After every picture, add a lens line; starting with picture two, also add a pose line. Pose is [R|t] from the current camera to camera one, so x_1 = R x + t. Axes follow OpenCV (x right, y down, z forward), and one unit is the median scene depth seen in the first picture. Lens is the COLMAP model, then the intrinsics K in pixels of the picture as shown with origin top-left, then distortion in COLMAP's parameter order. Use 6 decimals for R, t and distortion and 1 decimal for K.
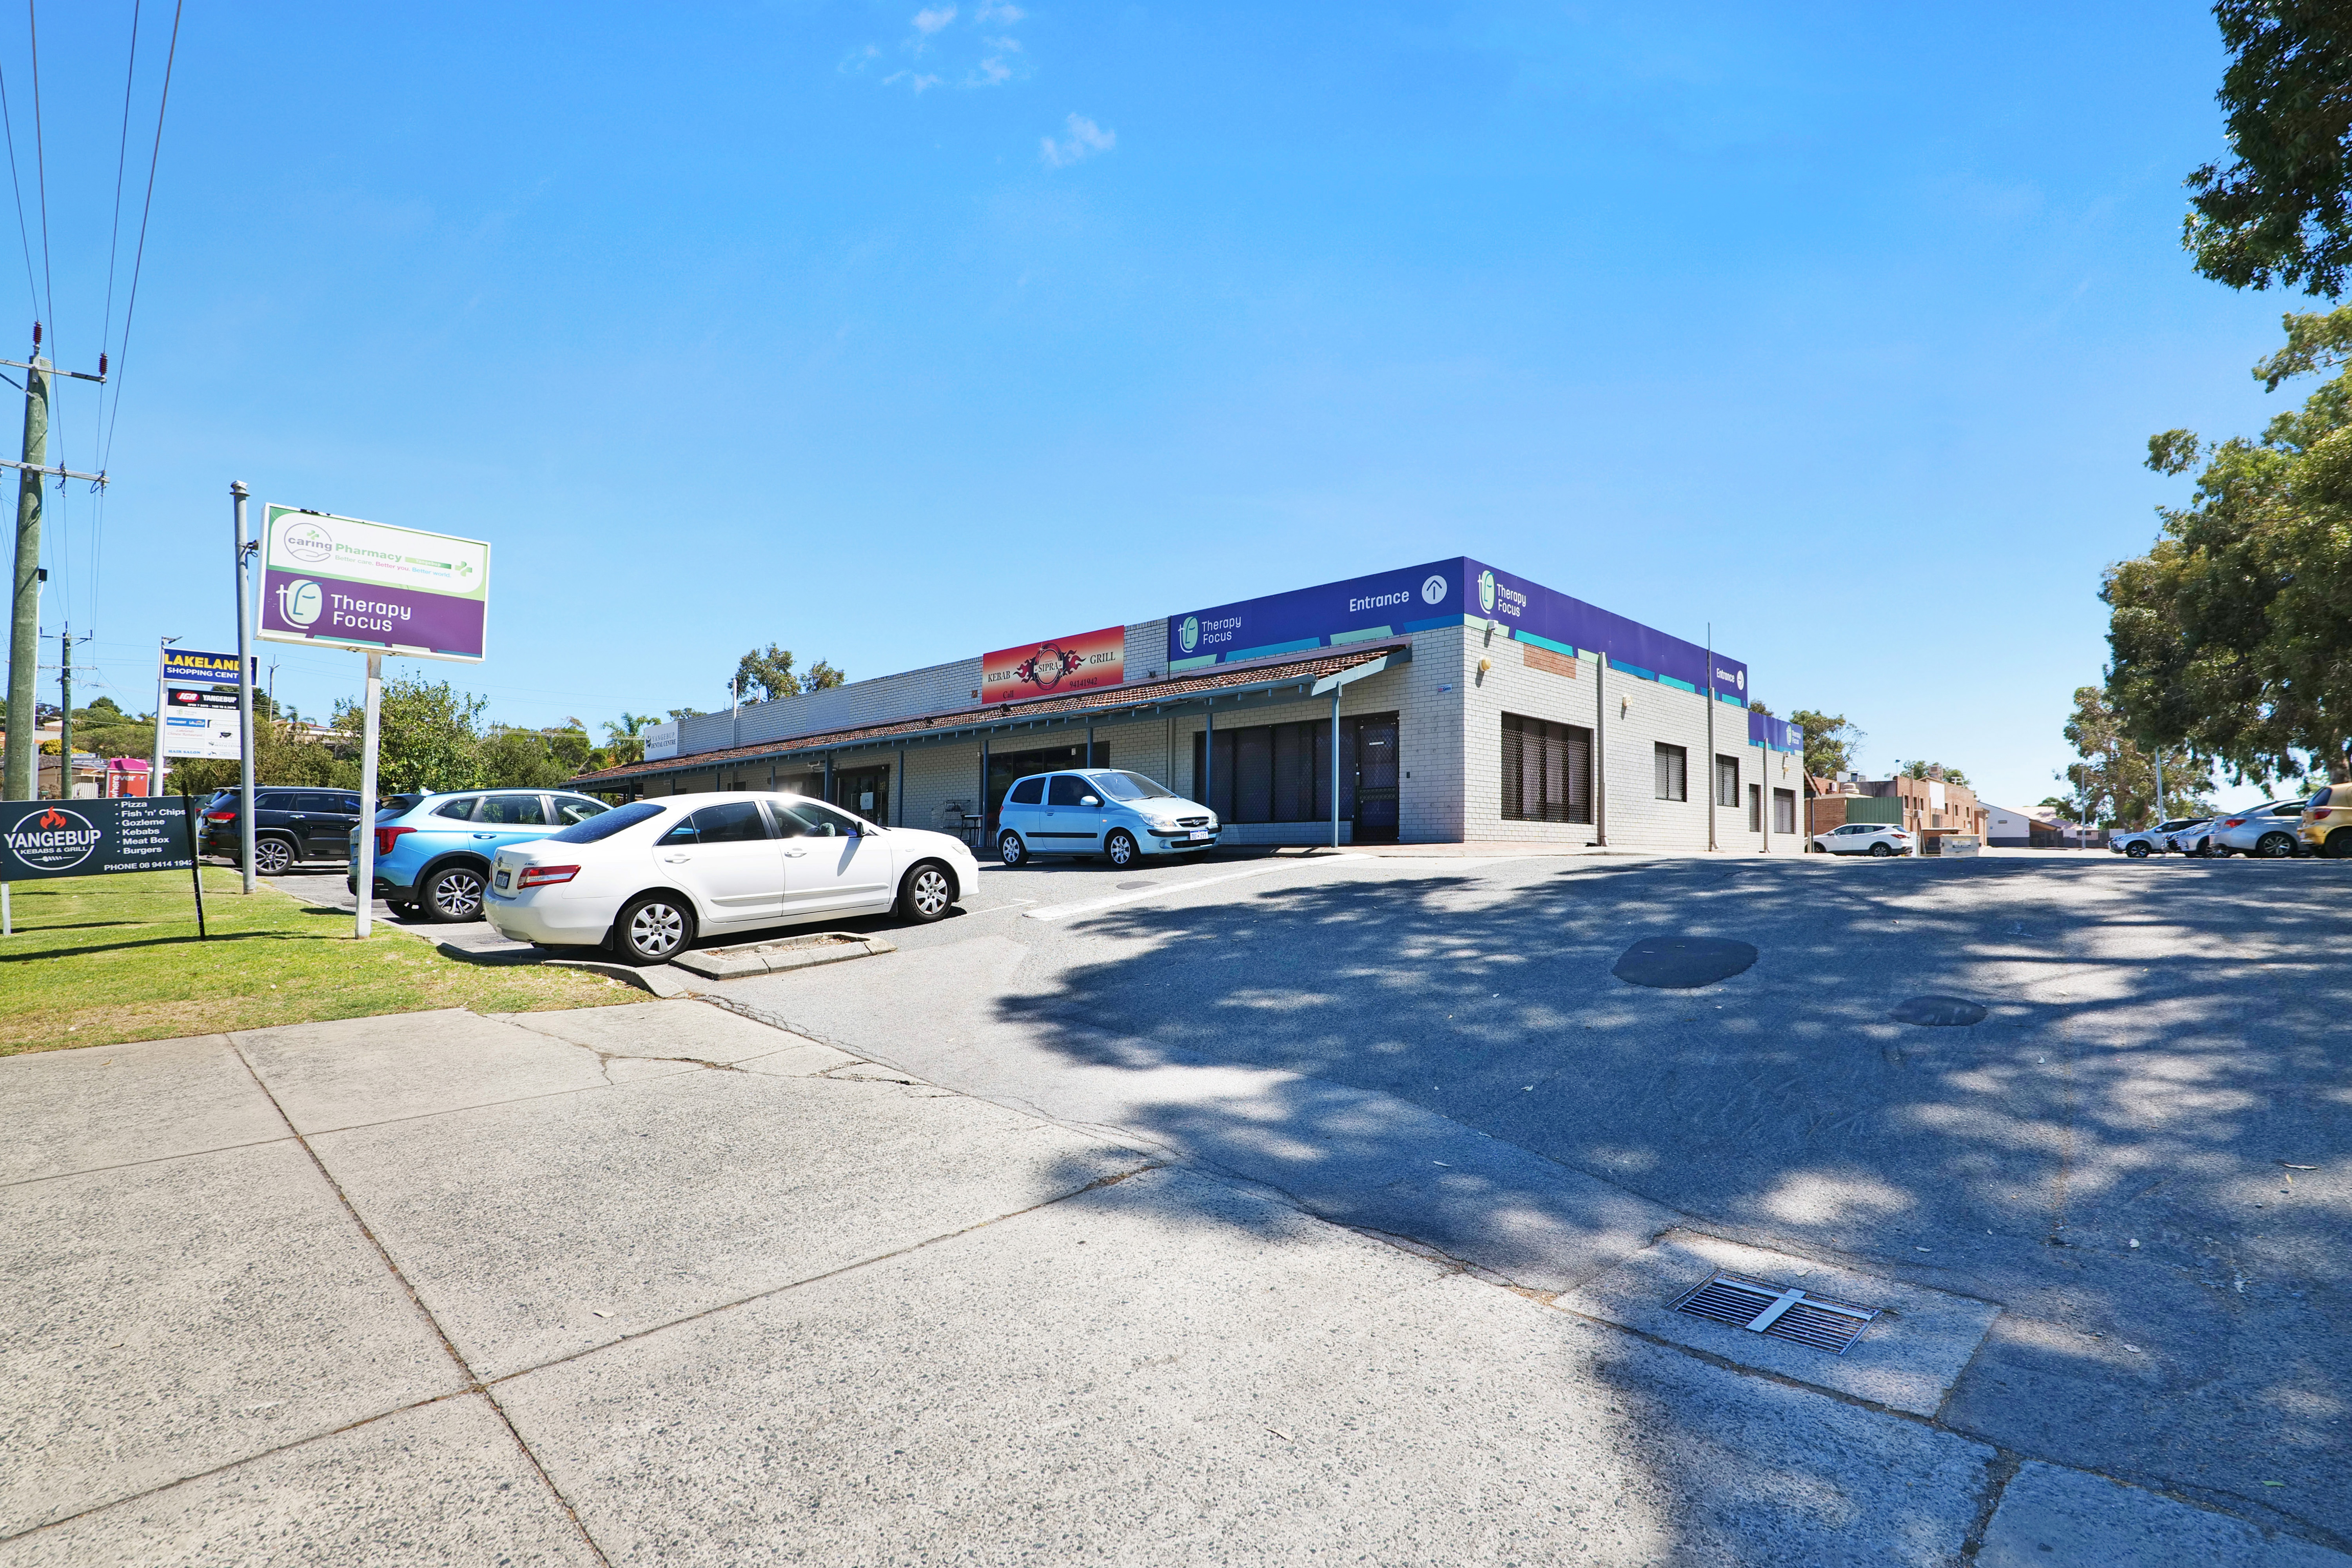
lens RADIAL K [[1084.7, 0, 1168.9], [0, 1084.7, 797.8], [0, 0, 1]] dist [-0.002958, -0.000061]
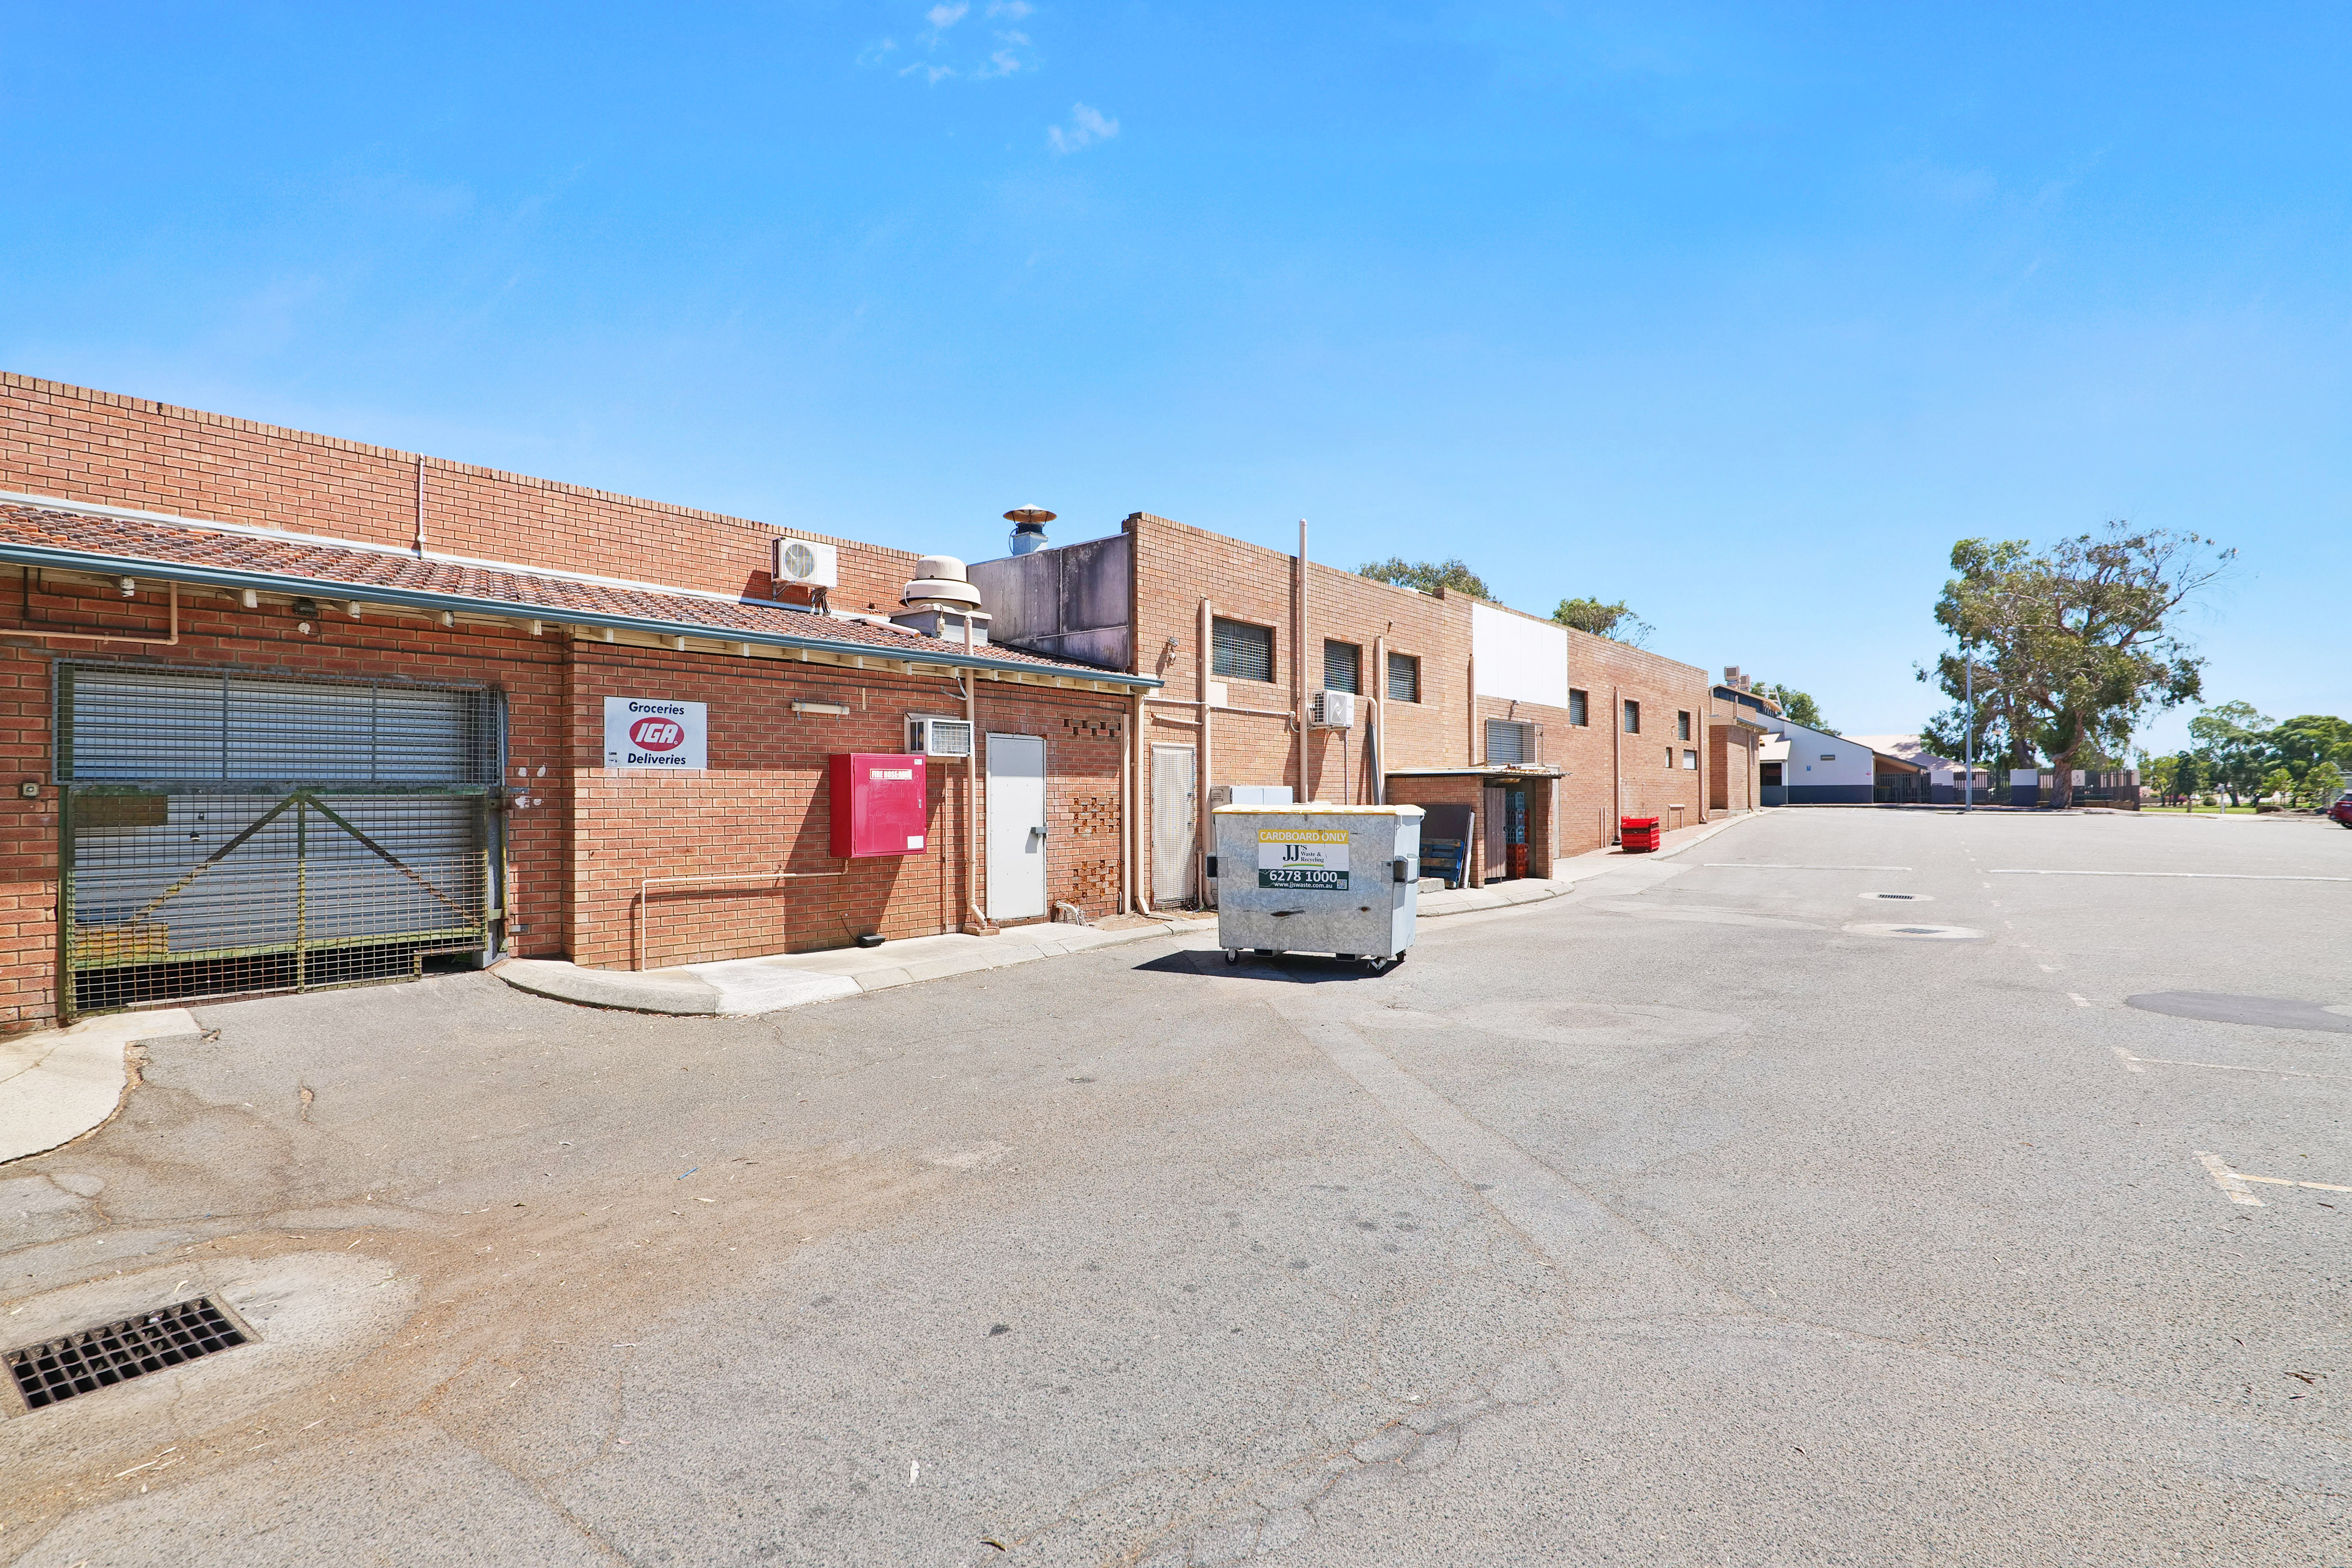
lens RADIAL K [[1084.7, 0, 1183.1], [0, 1084.7, 779.3], [0, 0, 1]] dist [-0.002958, -0.000061]
pose [[0.996775, -0.010340, 0.079578, 0.354997], [0.008026, 0.999537, 0.029345, 0.012516], [-0.079844, -0.028612, 0.996397, 0.423445]]
